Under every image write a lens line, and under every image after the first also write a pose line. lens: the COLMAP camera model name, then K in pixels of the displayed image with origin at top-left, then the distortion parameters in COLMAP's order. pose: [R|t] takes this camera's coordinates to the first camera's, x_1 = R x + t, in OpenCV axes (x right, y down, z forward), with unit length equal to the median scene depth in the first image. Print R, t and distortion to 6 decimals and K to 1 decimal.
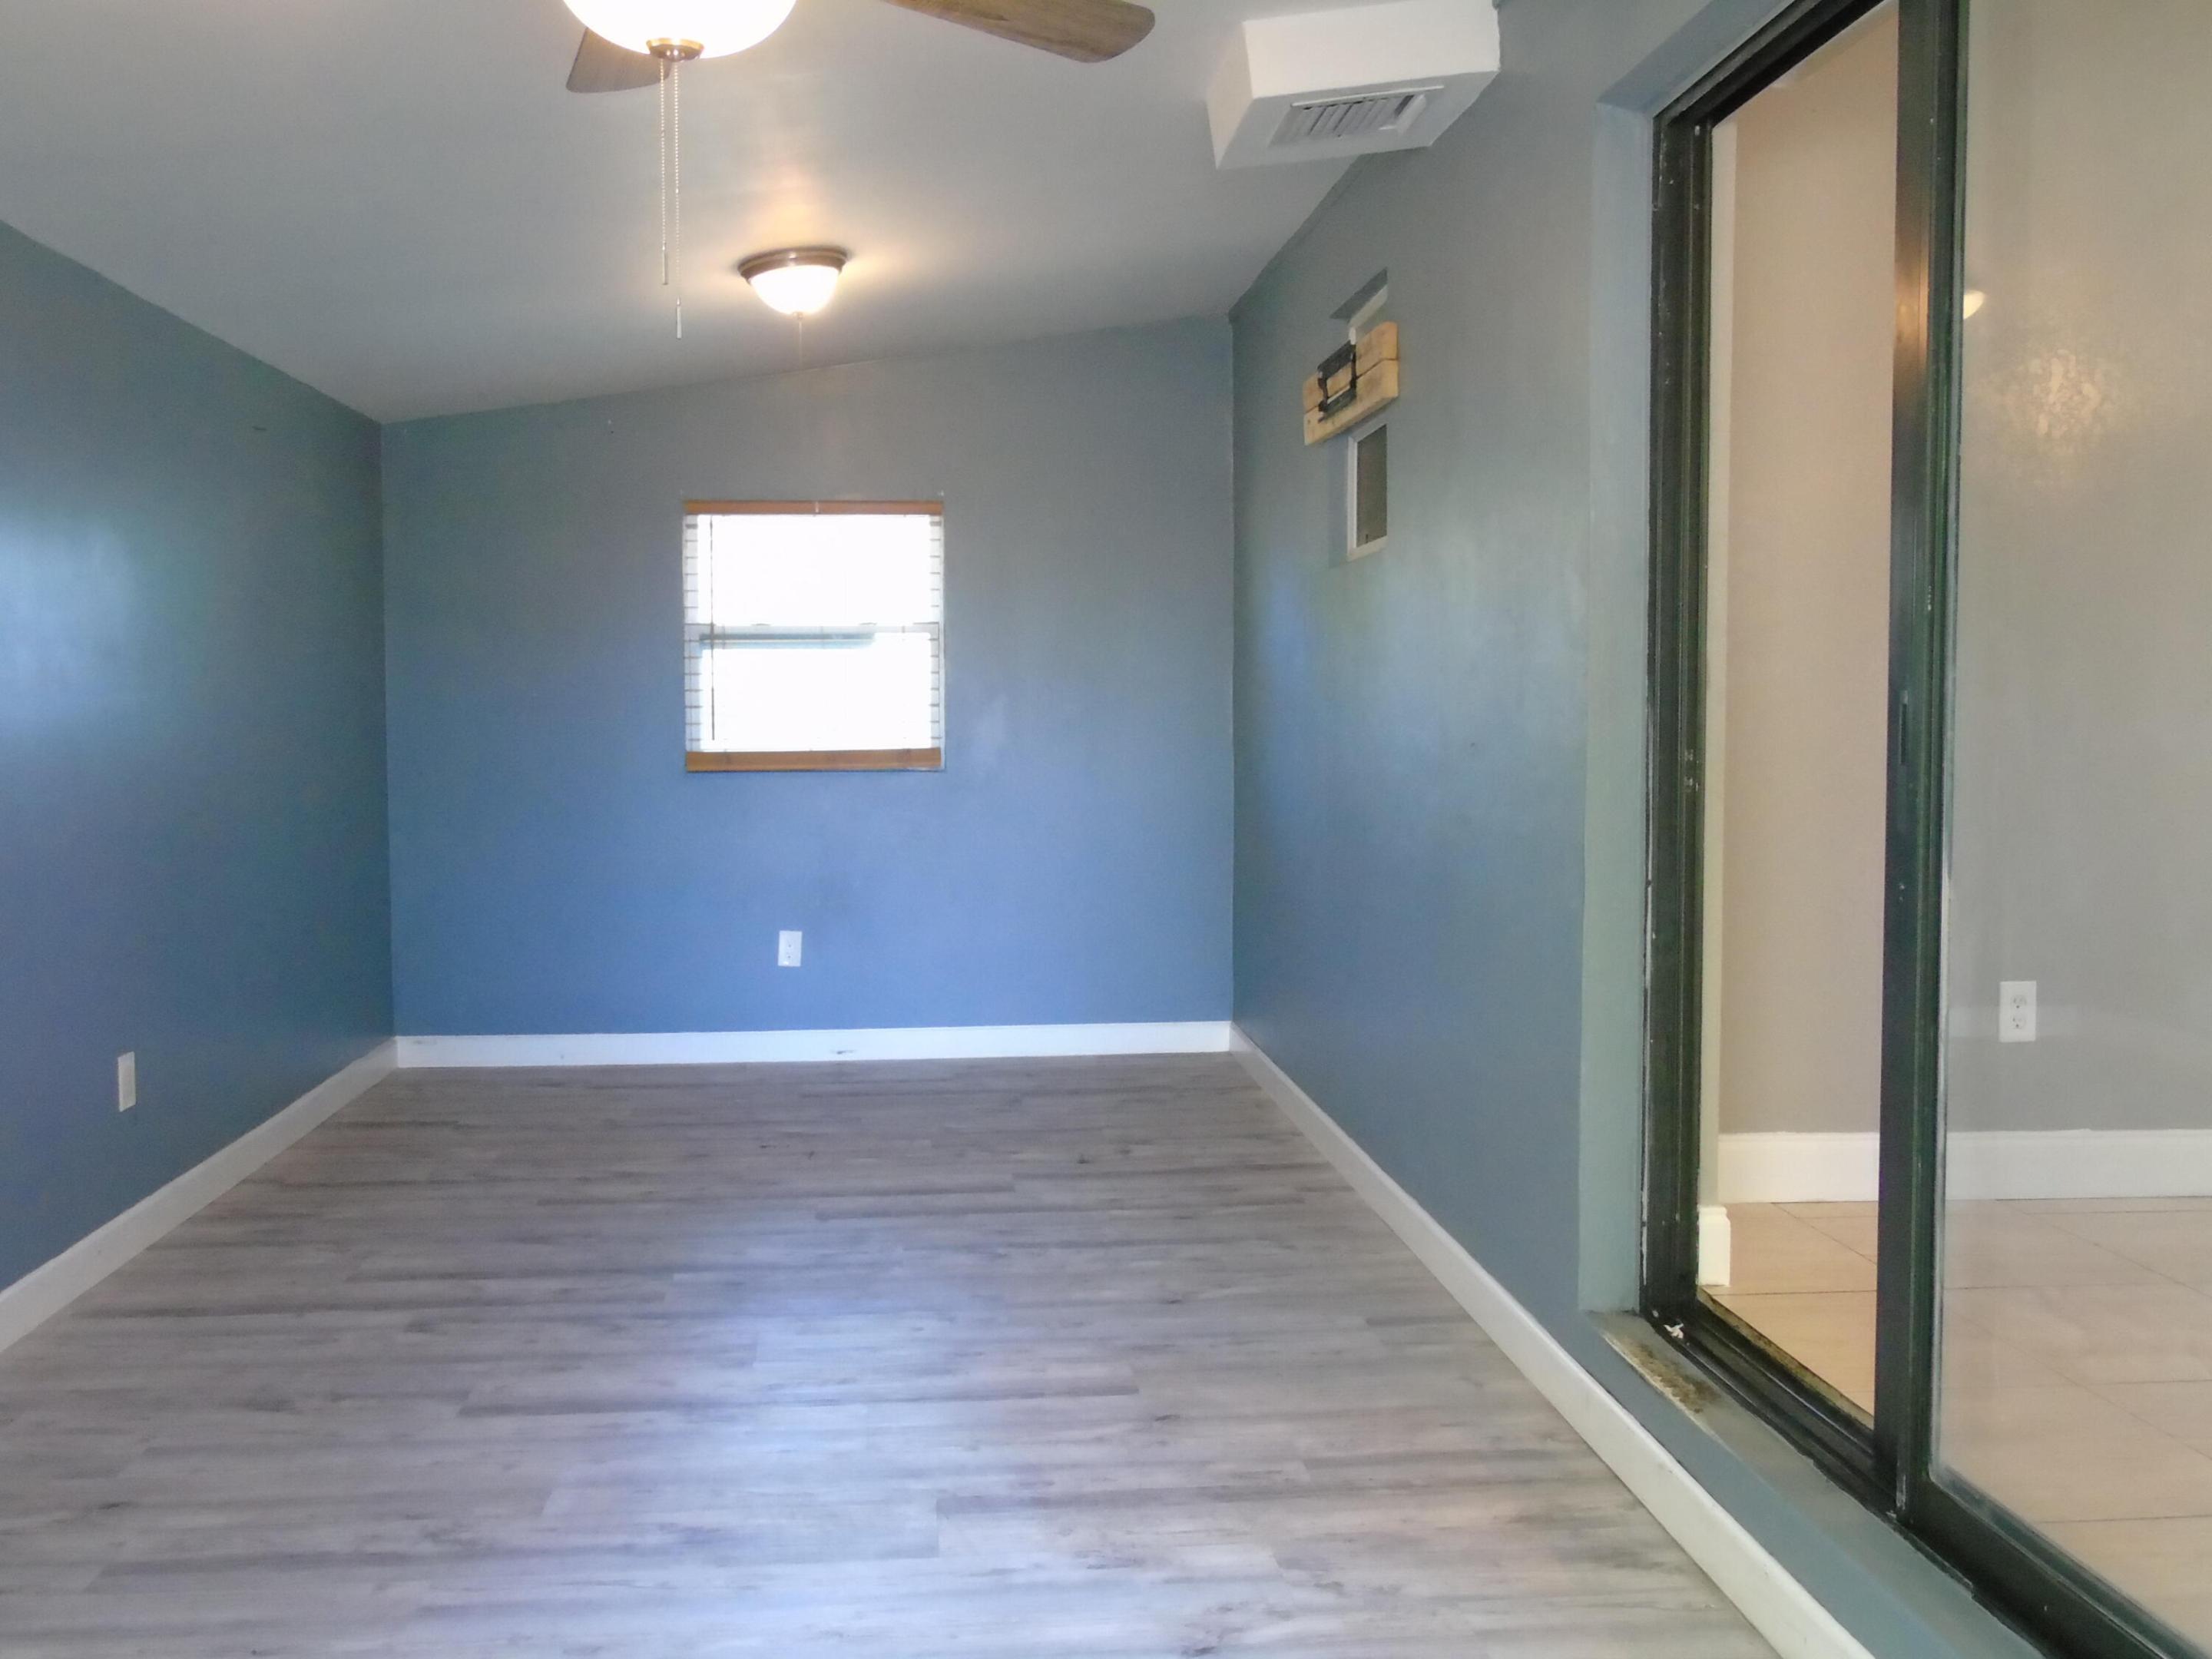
lens RADIAL K [[2045.3, 0, 1106.0], [0, 2045.3, 828.0], [0, 0, 1]] dist [-0.008486, 0.000000]
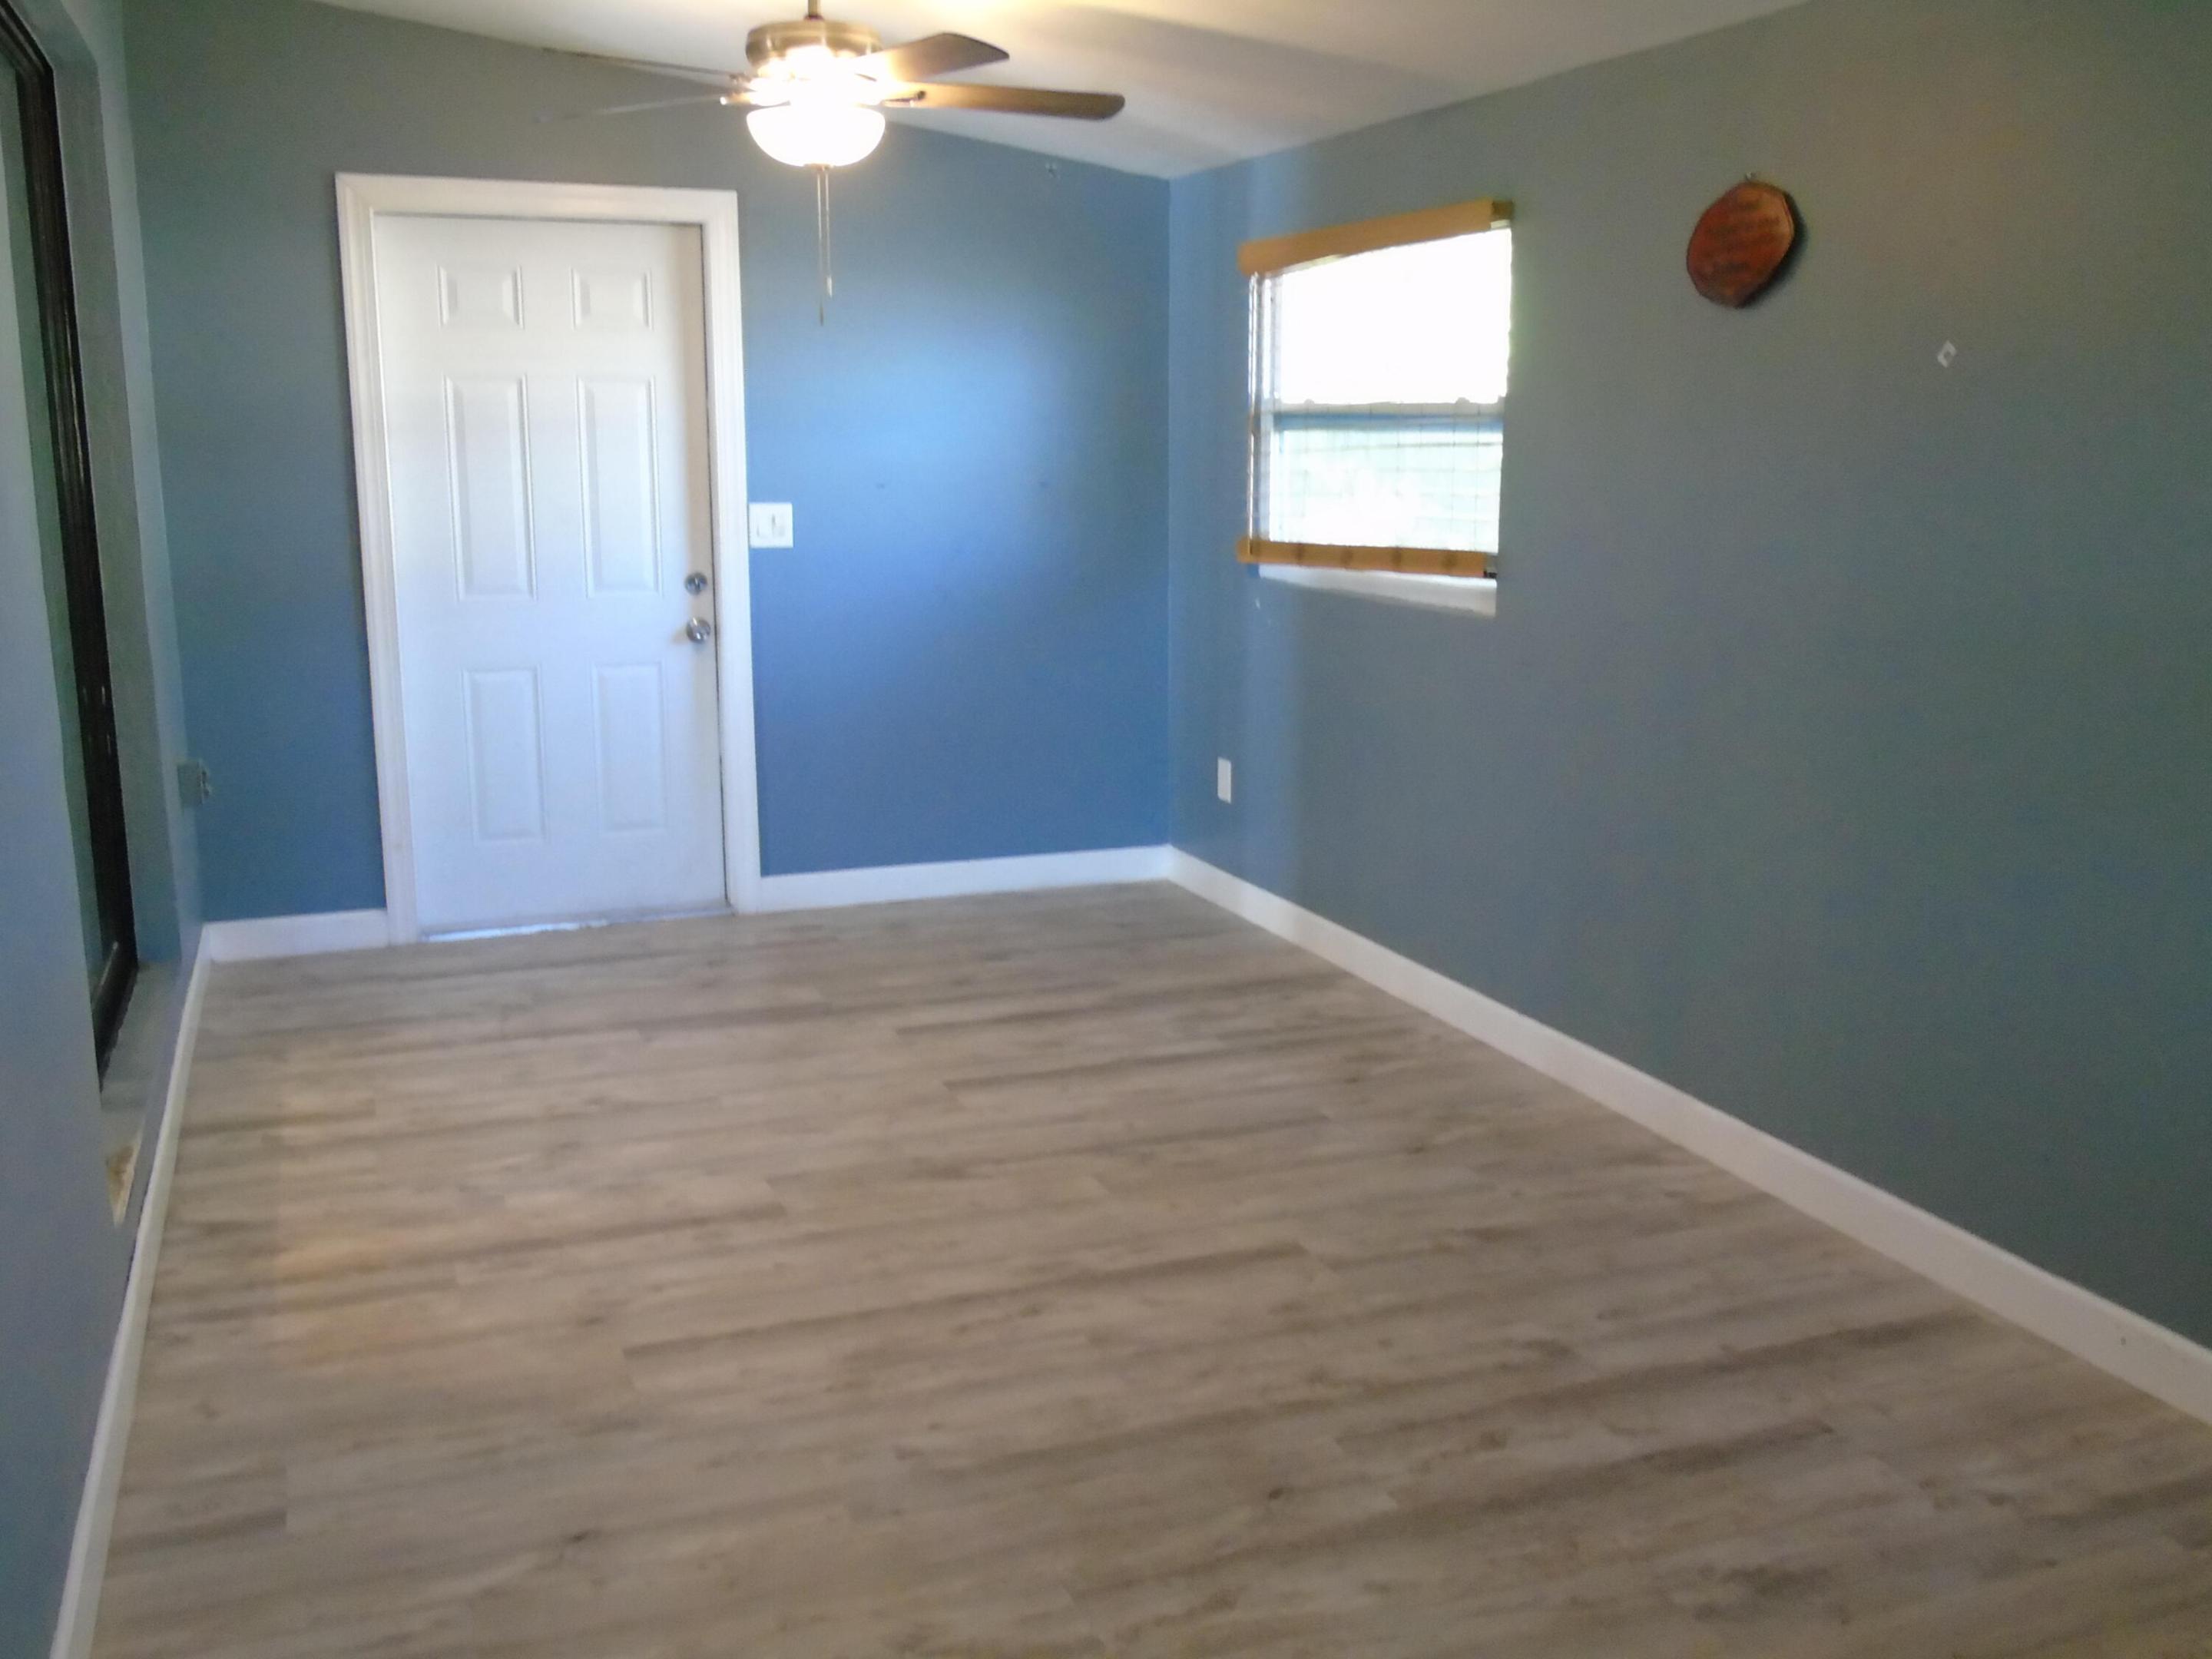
lens RADIAL K [[2045.3, 0, 1110.0], [0, 2045.3, 835.2], [0, 0, 1]] dist [-0.008486, 0.000000]
pose [[-0.962919, 0.055493, -0.264022, 0.035776], [-0.013125, 0.967823, 0.251289, -0.173879], [0.269472, 0.245436, -0.931207, 1.929434]]
